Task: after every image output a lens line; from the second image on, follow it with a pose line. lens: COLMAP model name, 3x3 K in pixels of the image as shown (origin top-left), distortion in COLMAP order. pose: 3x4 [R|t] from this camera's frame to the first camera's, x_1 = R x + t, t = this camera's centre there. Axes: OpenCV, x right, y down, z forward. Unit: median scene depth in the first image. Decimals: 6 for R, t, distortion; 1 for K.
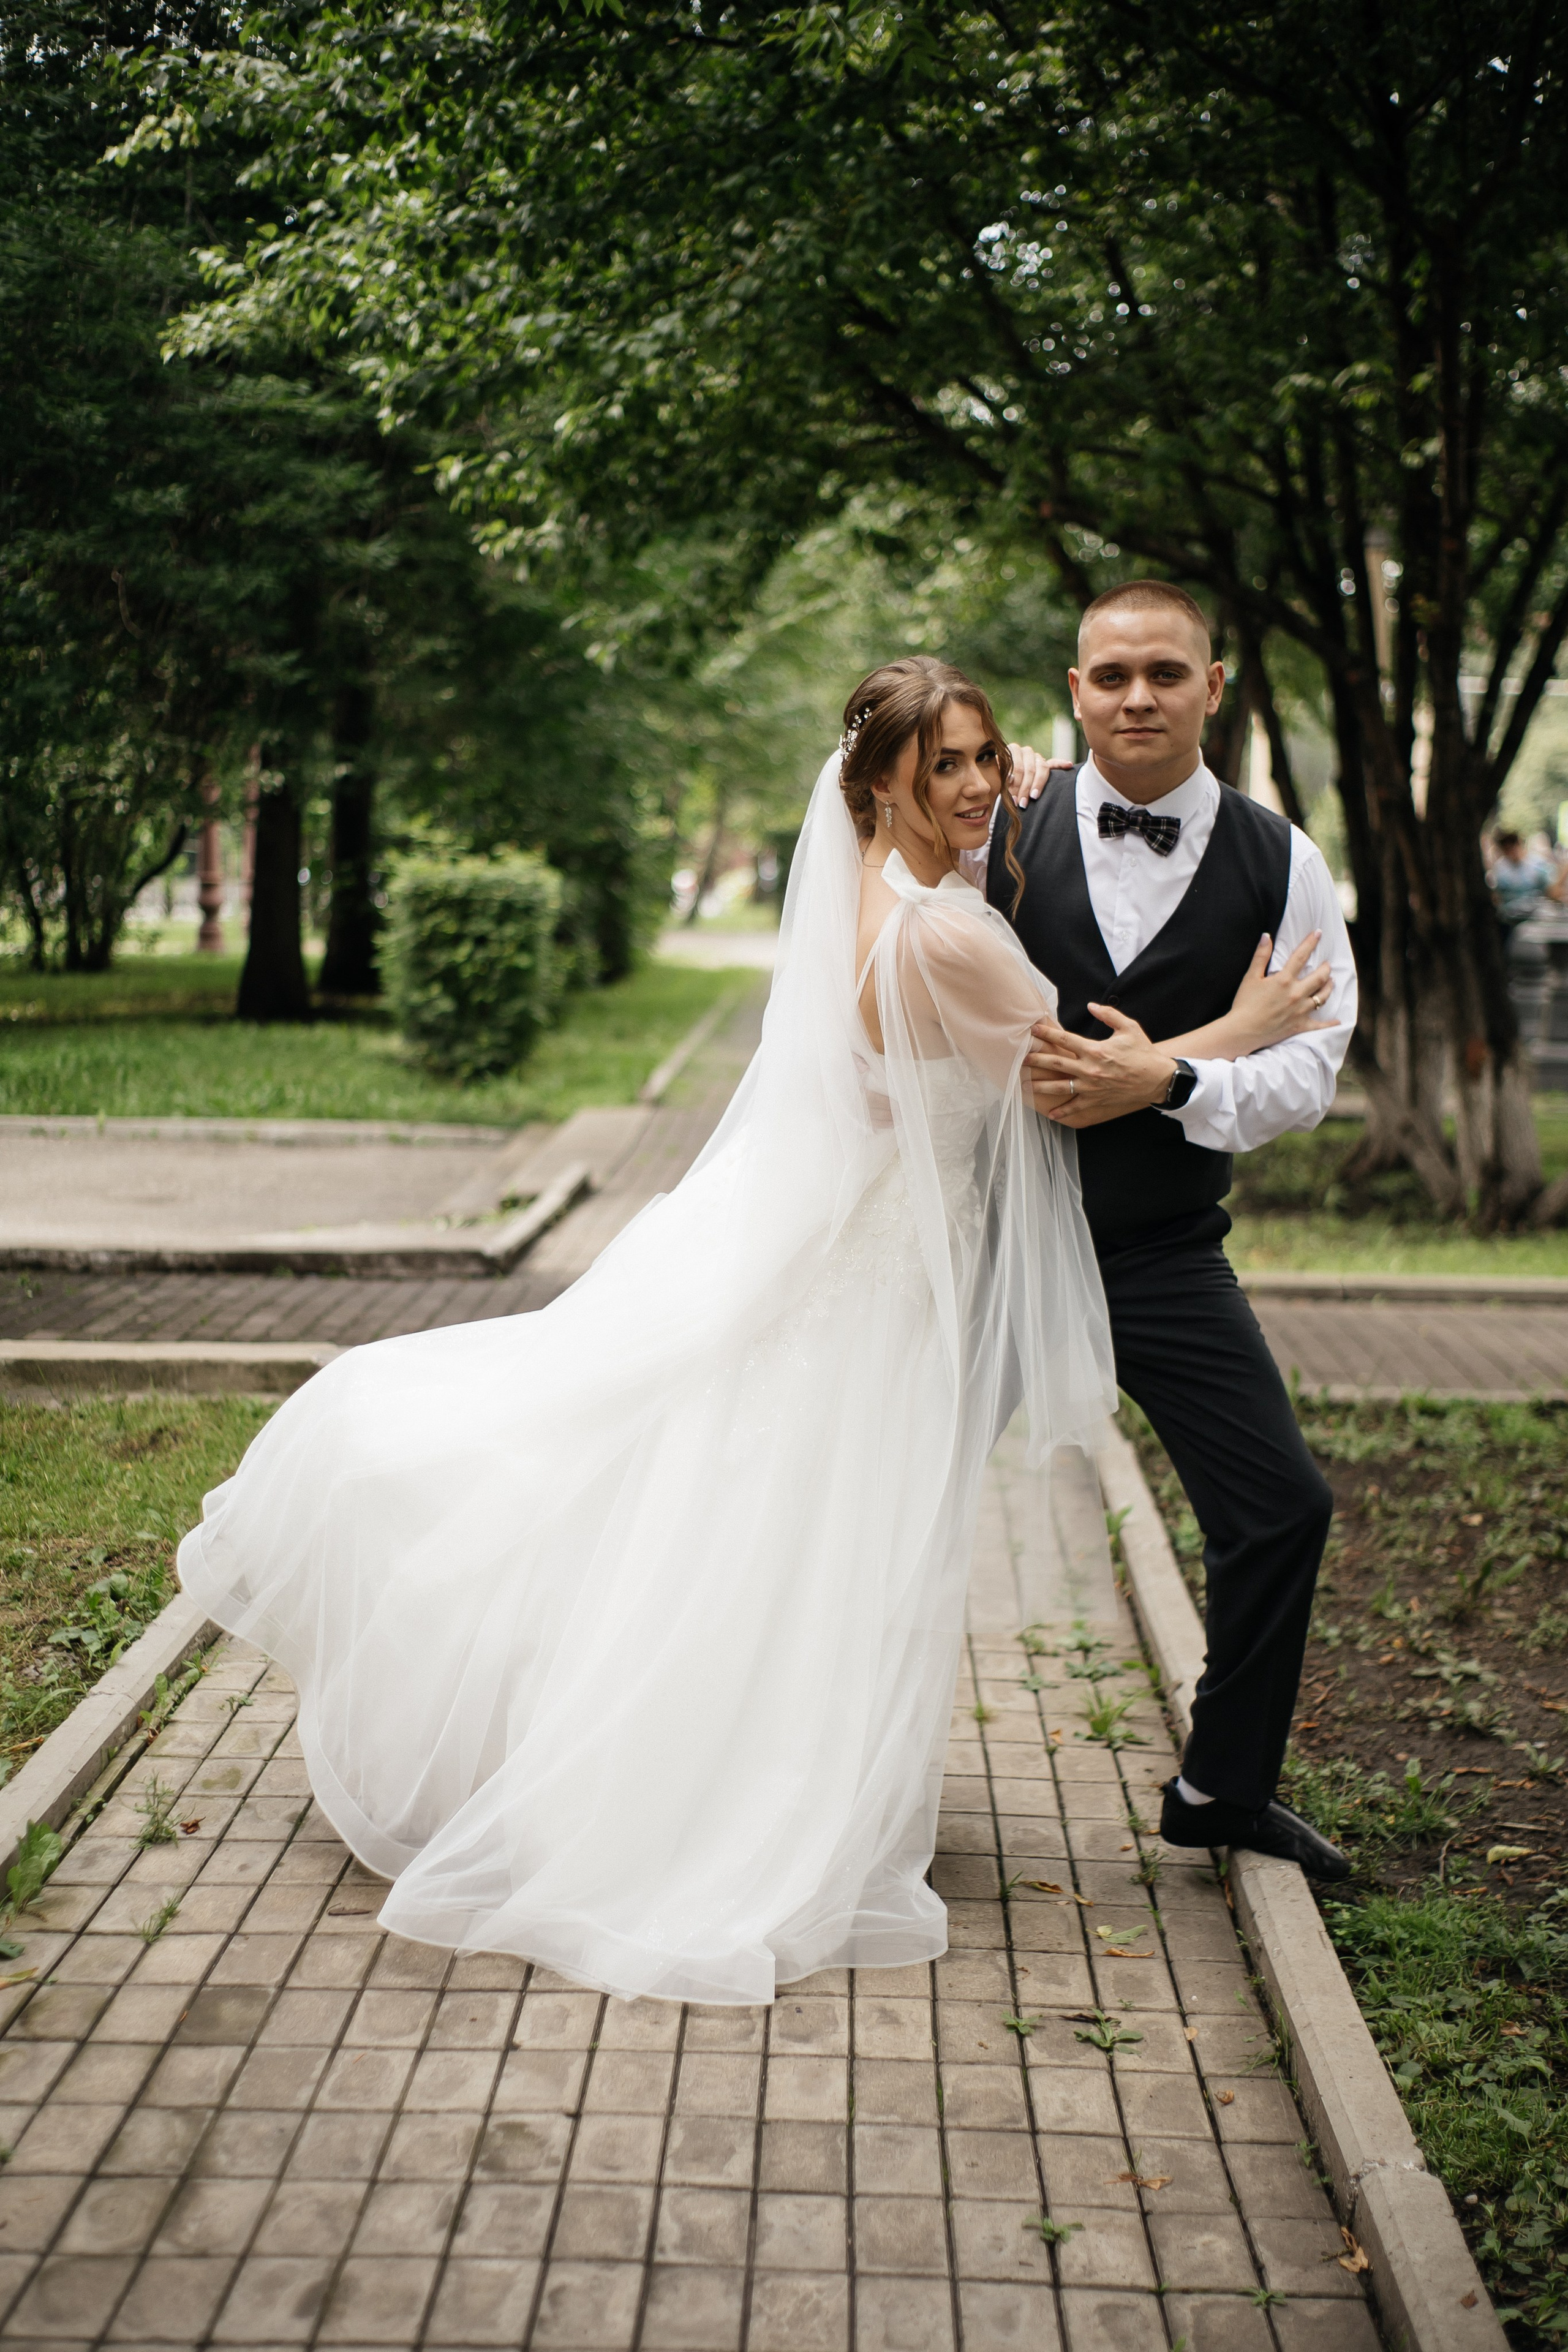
lens RADIAL K [[3430.0, 0, 748.1], [0, 3430.0, 1199.8], [0, 0, 1]] dist [-0.091122, 0.025544]
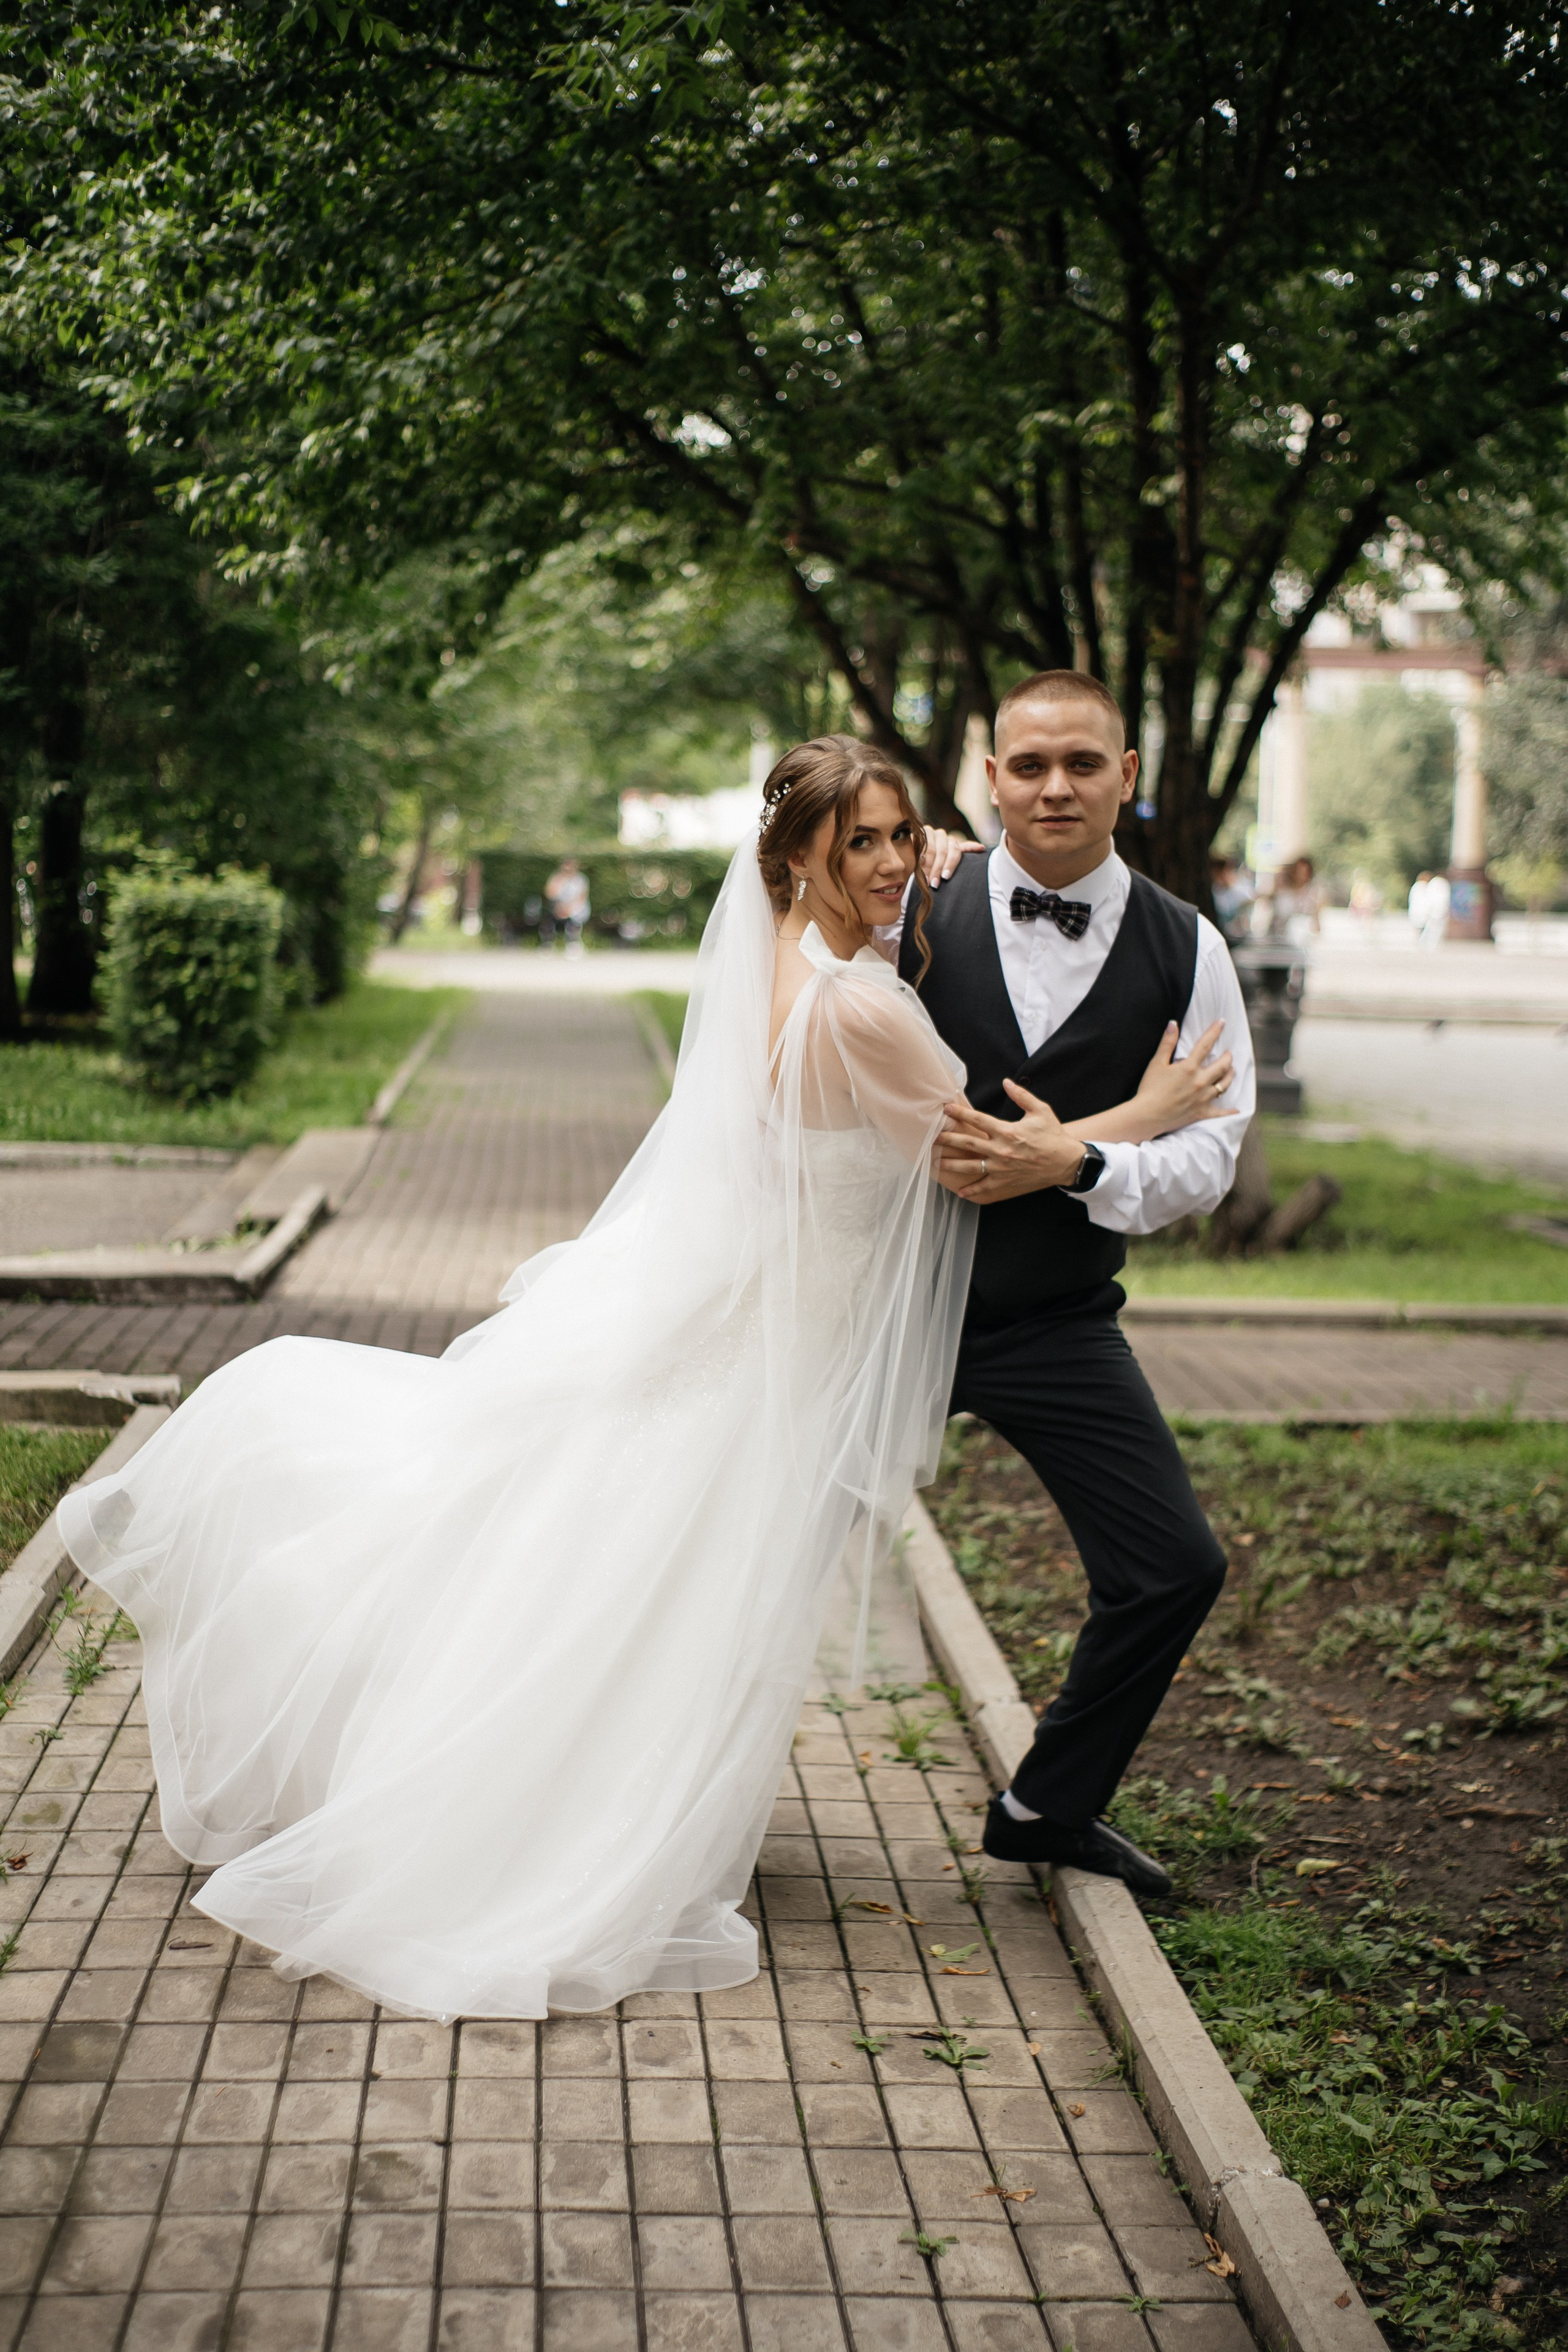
lens RADIAL K [[3427.9, 0, 772.5], [0, 3427.9, 1205.6], [0, 0, 1]] dist [-0.084869, 0.003521]
pose [[0.995312, -0.000811, 0.096709, -0.022765], [0.001150, 0.999993, -0.003451, -0.002522], [-0.096705, 0.003546, 0.995307, -0.006388]]
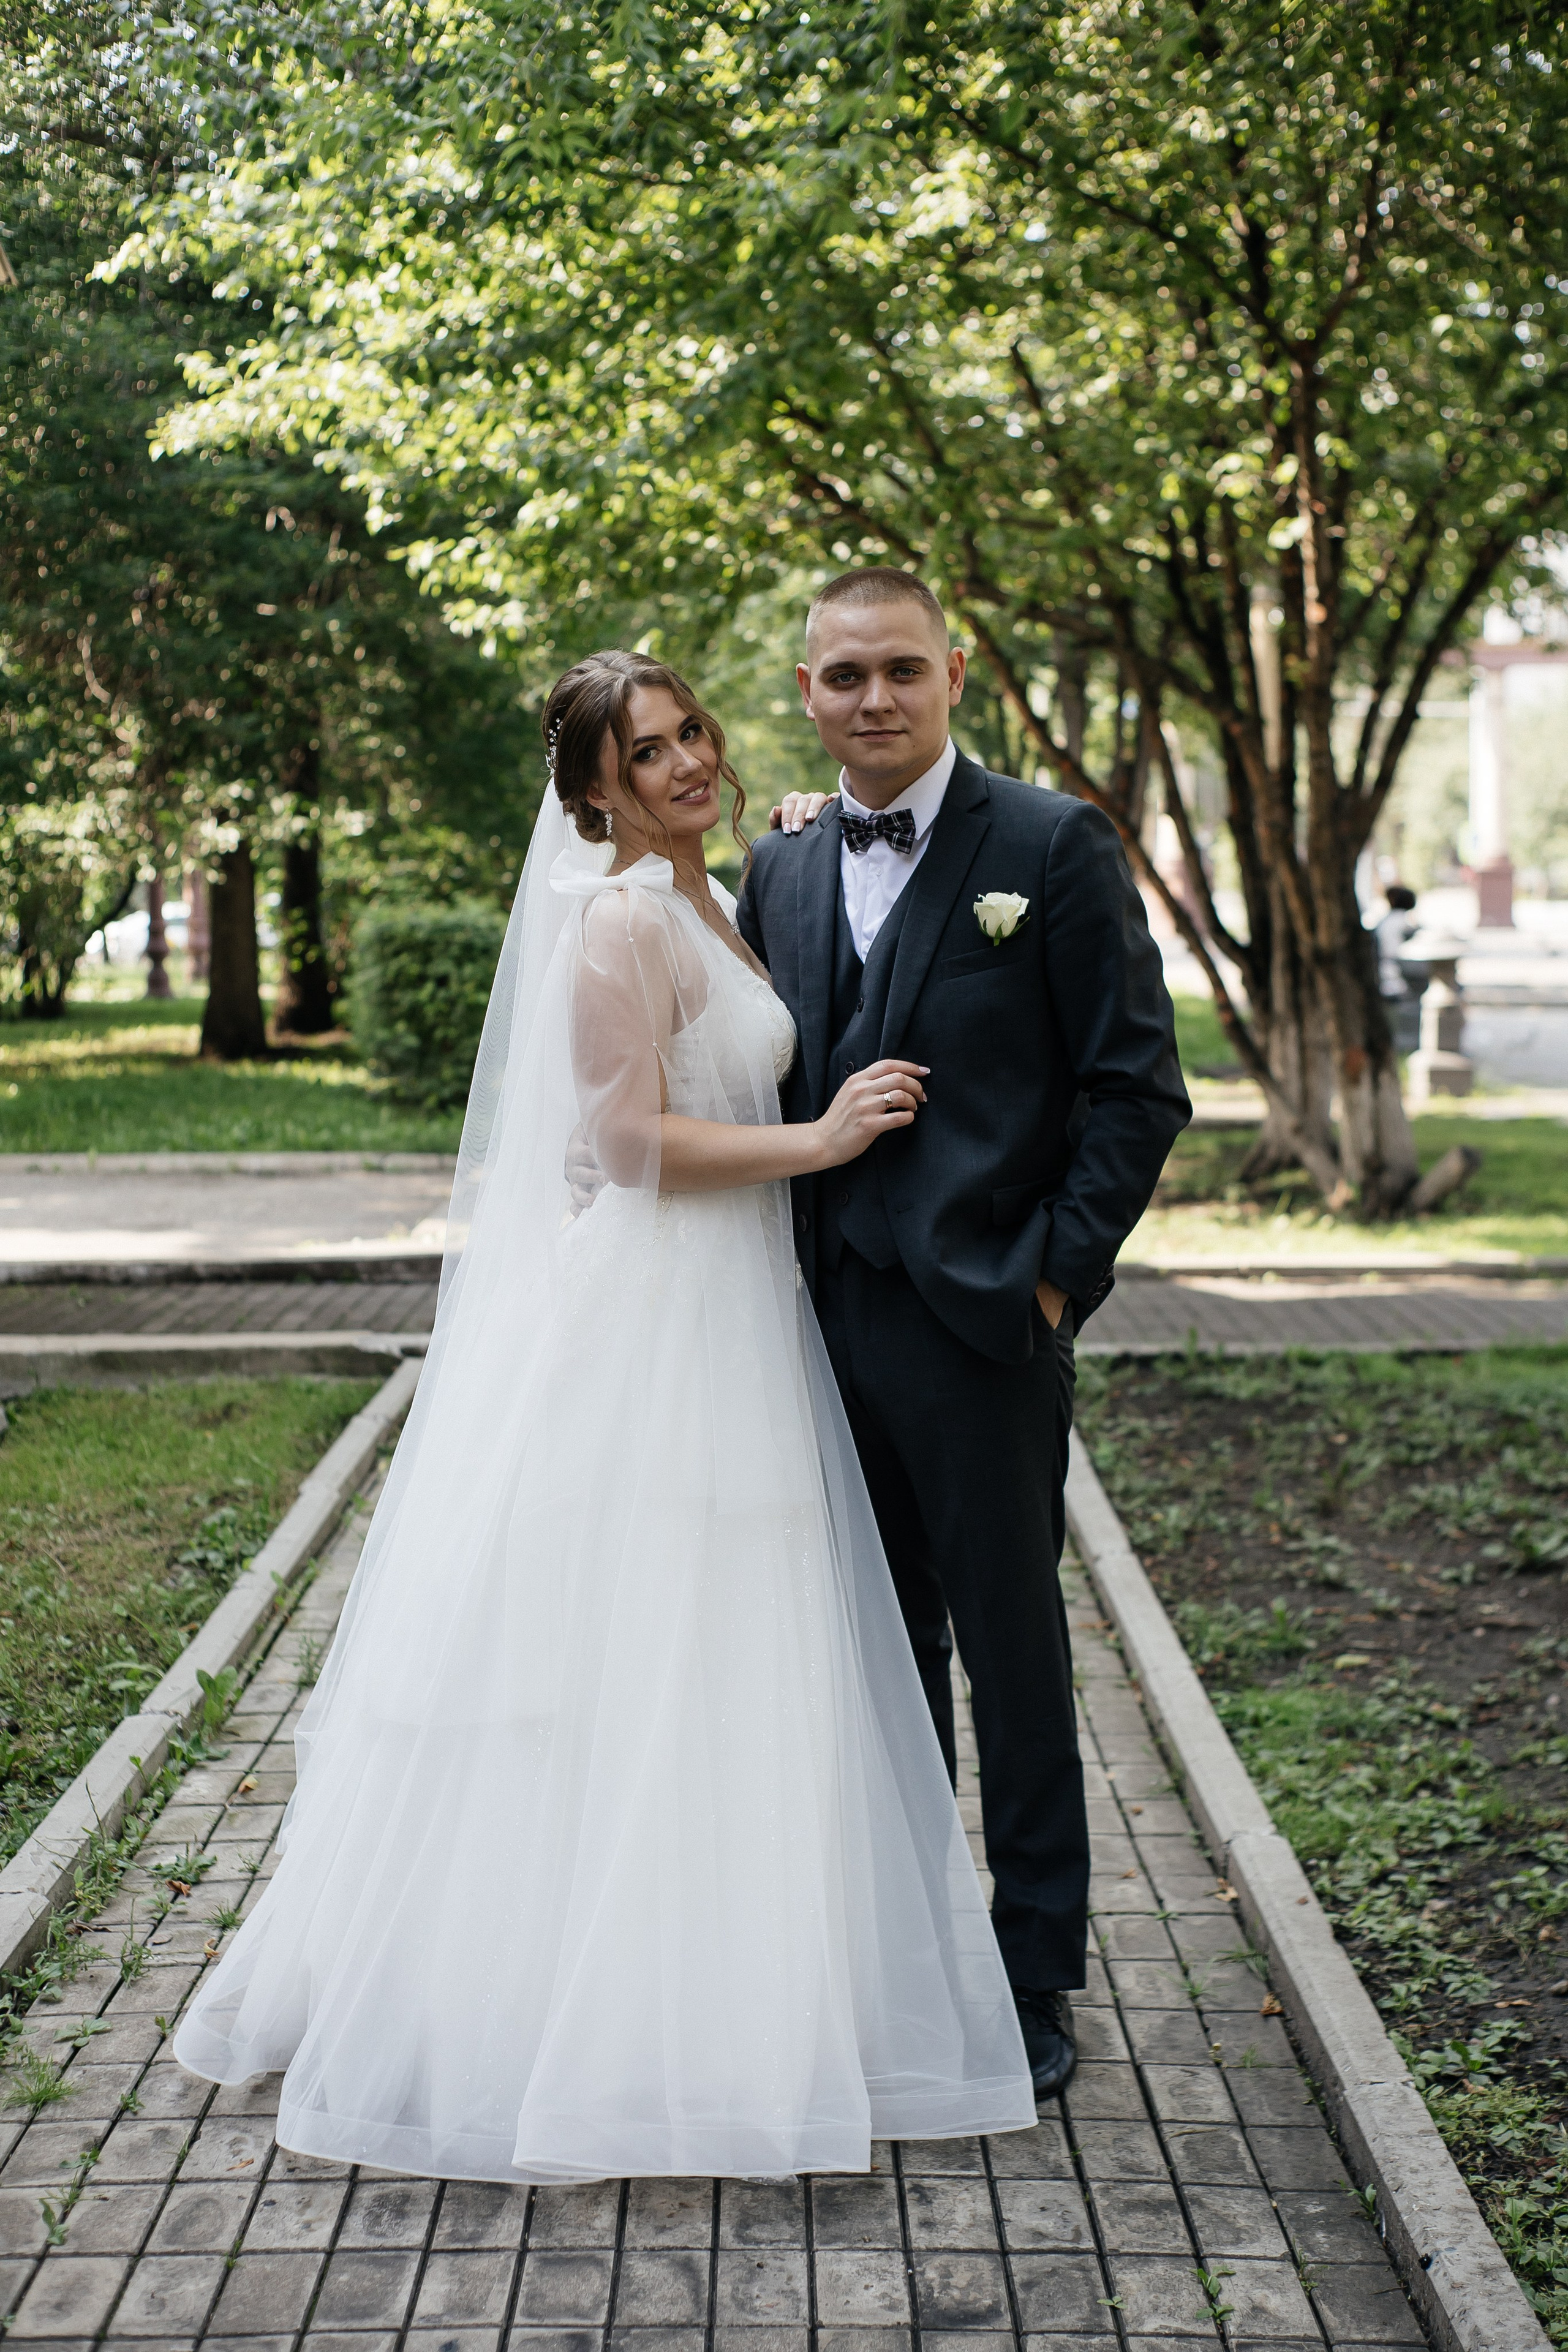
lens RADIAL K [[3426.7, 0, 839.2], [0, 3426.7, 1170.1], [0, 0, 1]] dist [-0.090531, -0.030586]
pose [[0.998467, -0.025391, 0.049173, -0.018322], [0.026268, 0.999506, -0.017269, 0.012043], [-0.048710, 0.018534, 0.998641, -0.169485]]
